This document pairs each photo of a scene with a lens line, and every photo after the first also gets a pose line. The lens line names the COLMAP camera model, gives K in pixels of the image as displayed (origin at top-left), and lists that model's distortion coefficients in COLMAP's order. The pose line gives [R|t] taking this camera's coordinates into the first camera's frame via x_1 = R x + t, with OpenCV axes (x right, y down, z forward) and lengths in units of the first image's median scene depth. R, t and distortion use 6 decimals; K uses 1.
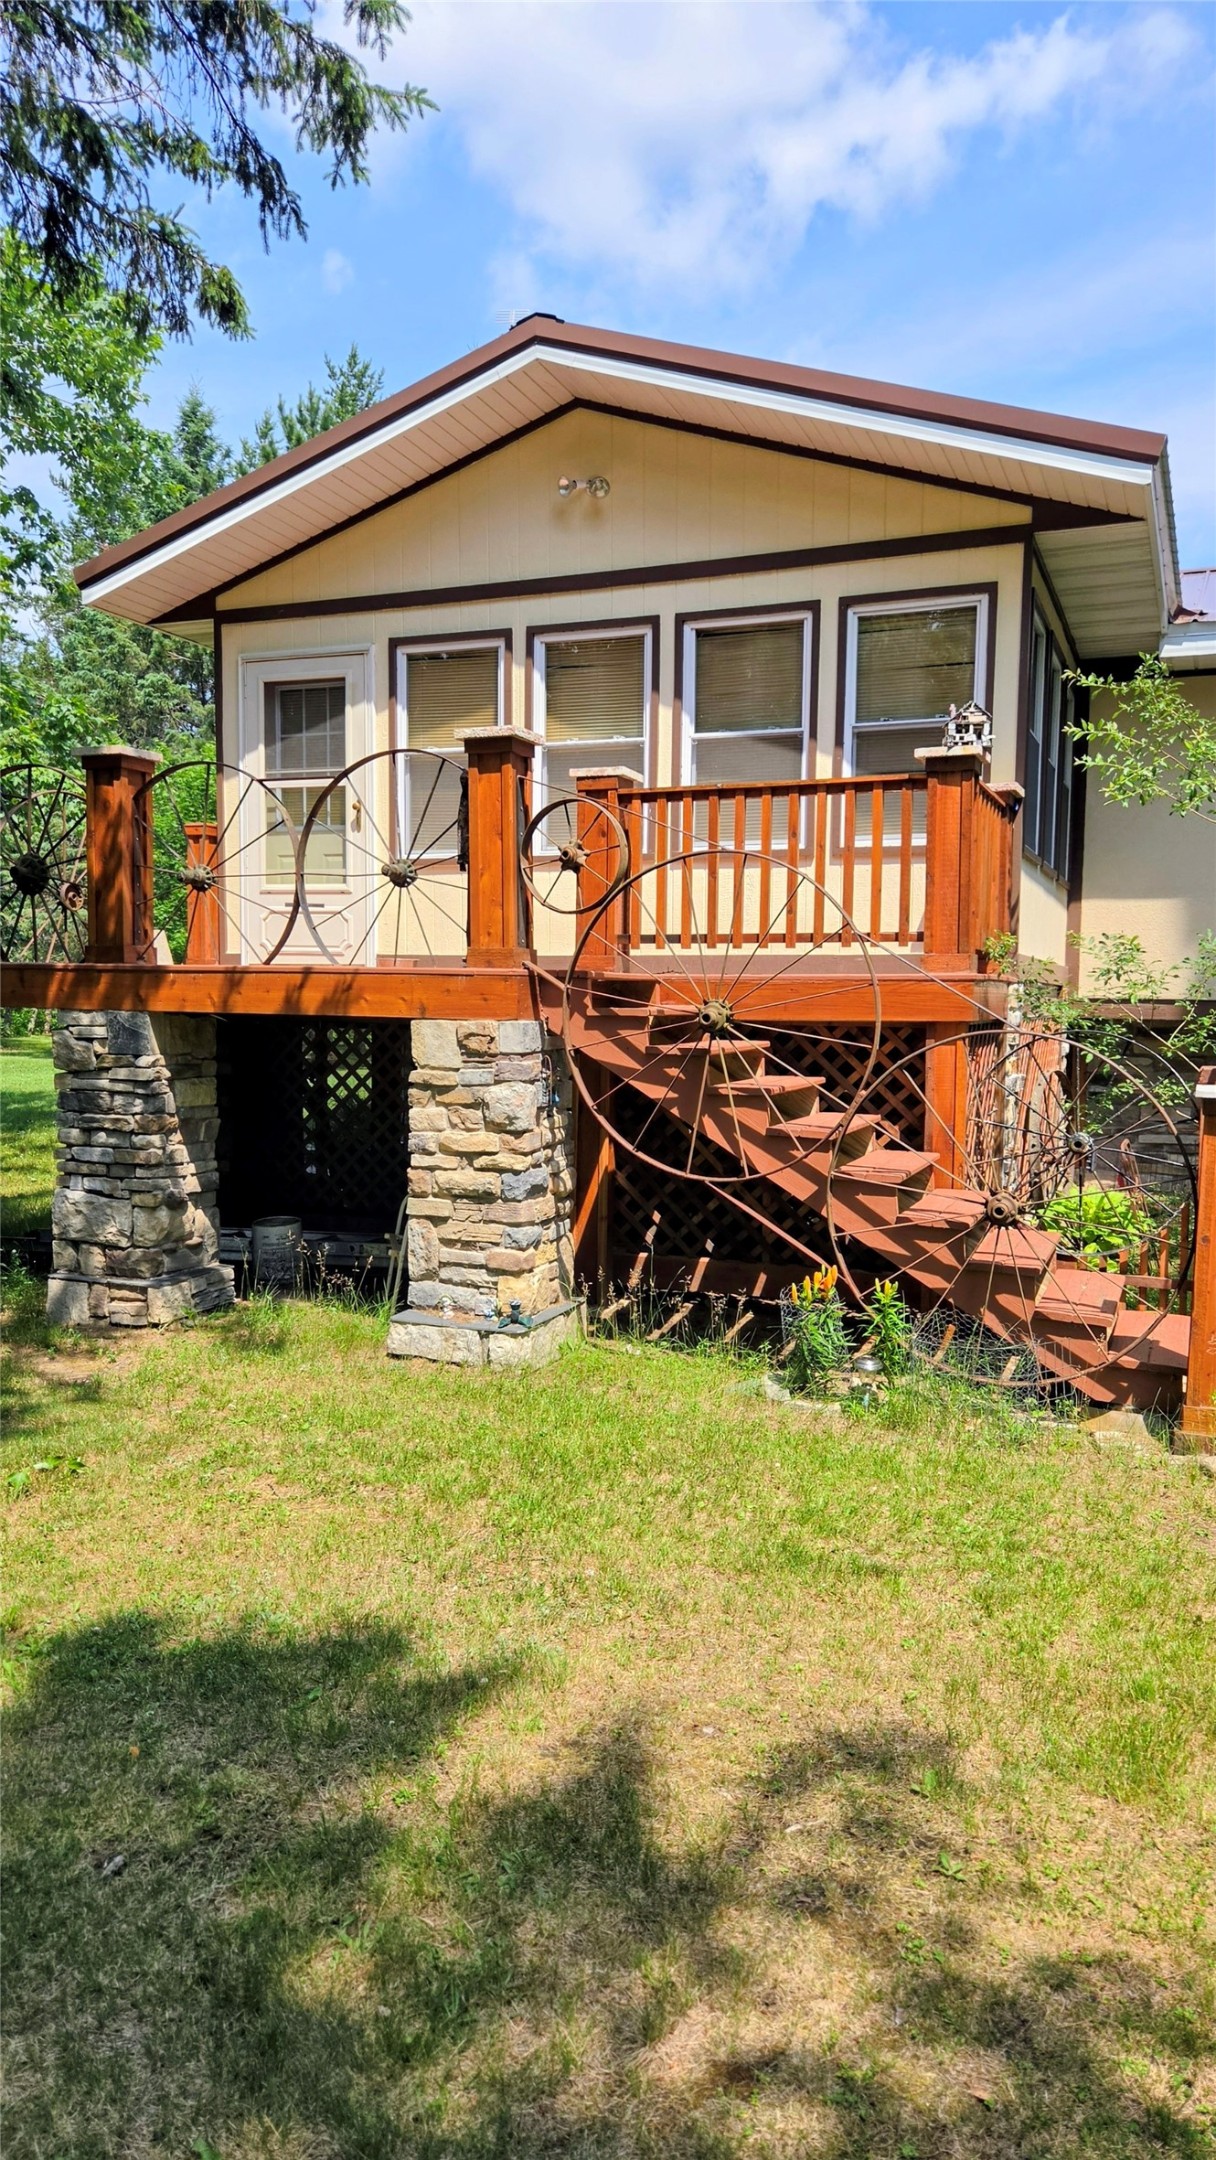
lens RADIAL K [[1508.9, 0, 594.9], [0, 1508.9, 1079.6], [0, 0, 1]] dist [0.088941, -0.087078]
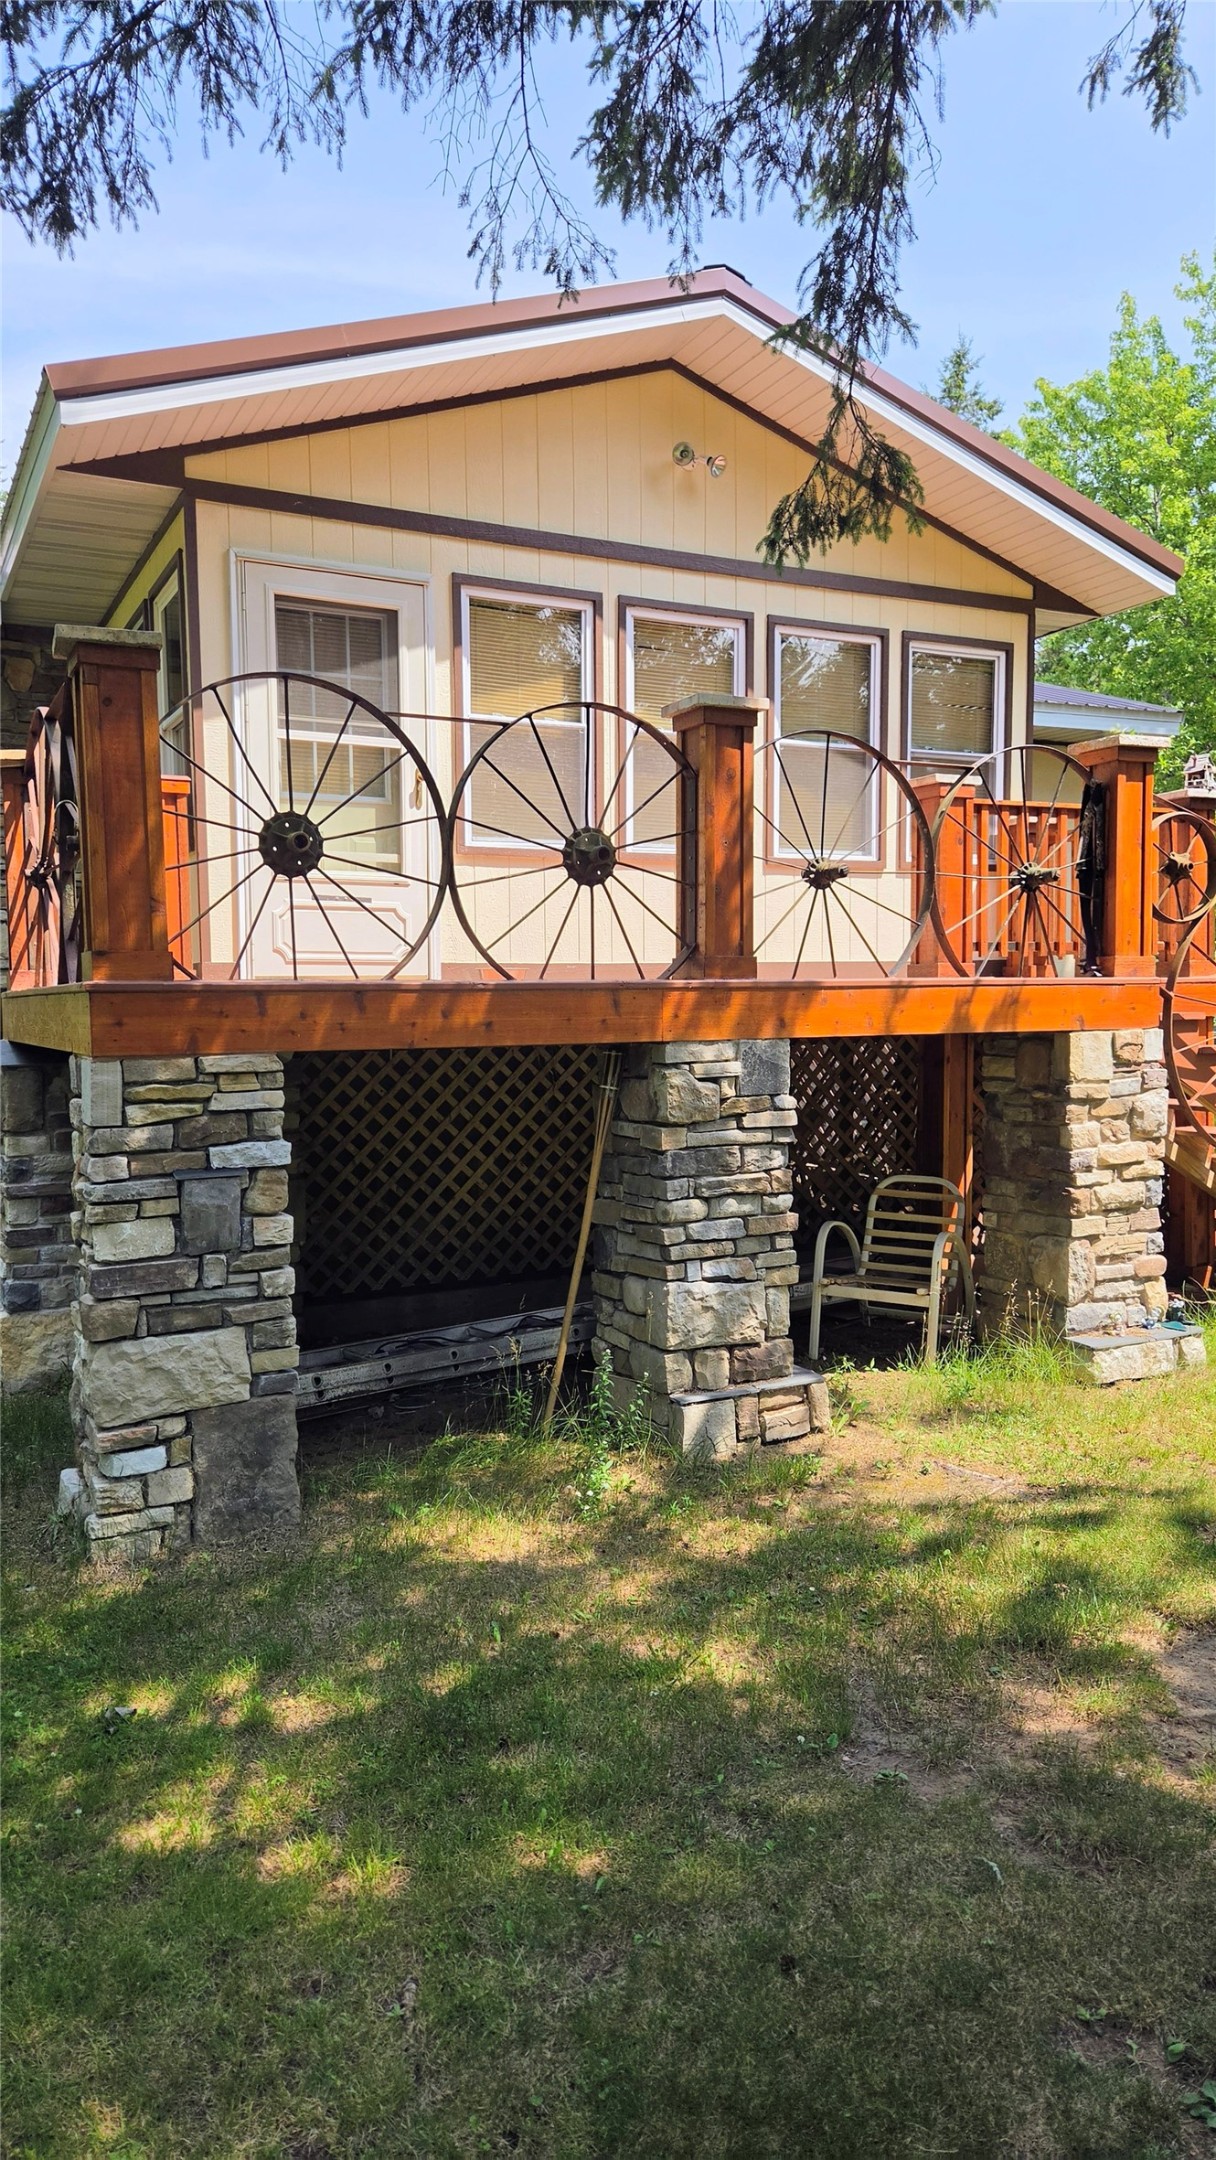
lens RADIAL K [[1508.9, 0, 594.9], [0, 1508.9, 1079.6], [0, 0, 1]] dist [0.088941, -0.087078]
pose [[0.627939, -0.064179, 0.775612, -0.954043], [0.065568, 0.997414, 0.029448, -0.052324], [-0.775495, 0.032363, 0.630523, 0.571250]]
